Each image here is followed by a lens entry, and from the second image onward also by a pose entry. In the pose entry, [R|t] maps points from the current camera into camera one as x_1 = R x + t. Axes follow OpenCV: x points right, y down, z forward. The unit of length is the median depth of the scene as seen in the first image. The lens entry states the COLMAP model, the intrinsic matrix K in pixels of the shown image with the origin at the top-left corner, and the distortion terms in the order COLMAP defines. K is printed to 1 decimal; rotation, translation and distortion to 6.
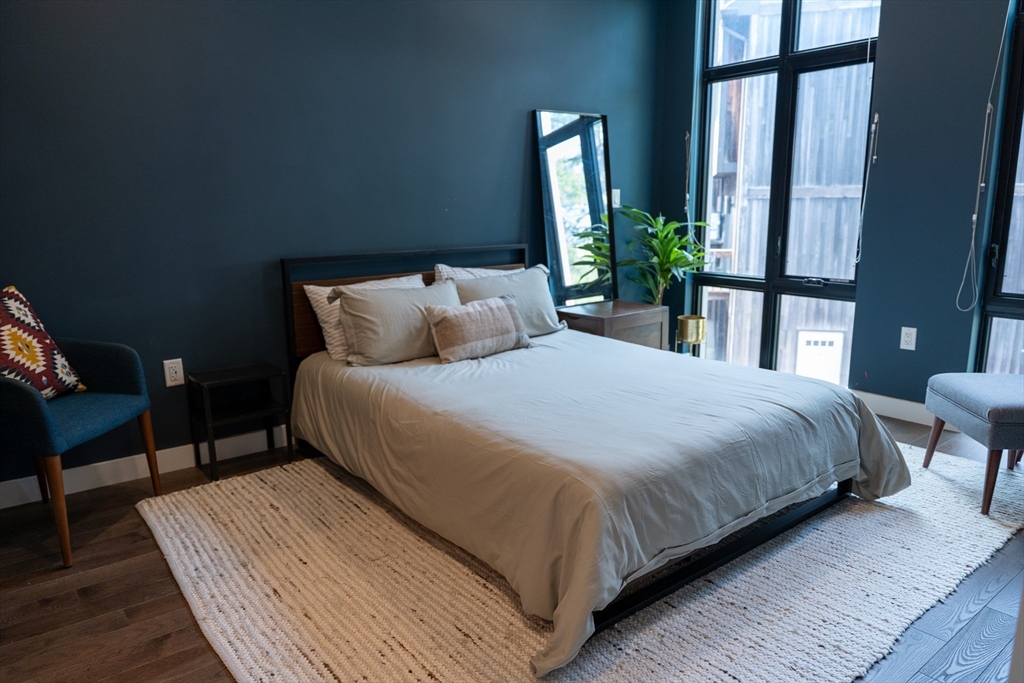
lens RADIAL K [[692.4, 0, 519.4], [0, 692.4, 340.2], [0, 0, 1]] dist [-0.003584, -0.016359]
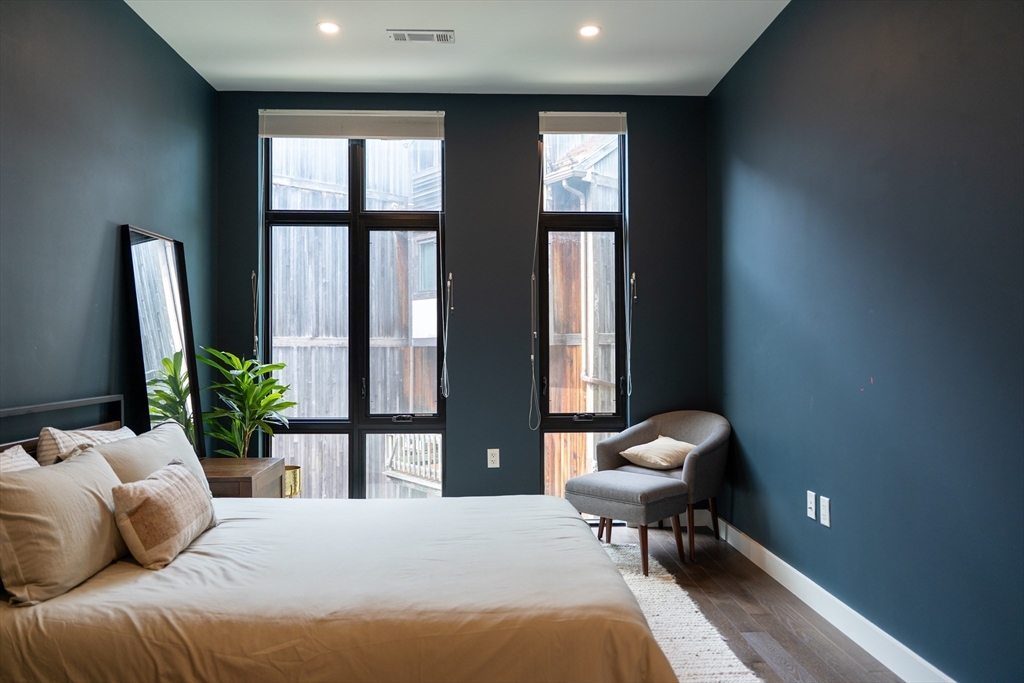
lens RADIAL K [[692.4, 0, 514.7], [0, 692.4, 339.7], [0, 0, 1]] dist [-0.003584, -0.016359]
pose [[0.590462, 0.021719, 0.806773, -0.386672], [0.152676, 0.978582, -0.138086, -0.032331], [-0.792493, 0.204709, 0.574499, 0.247936]]
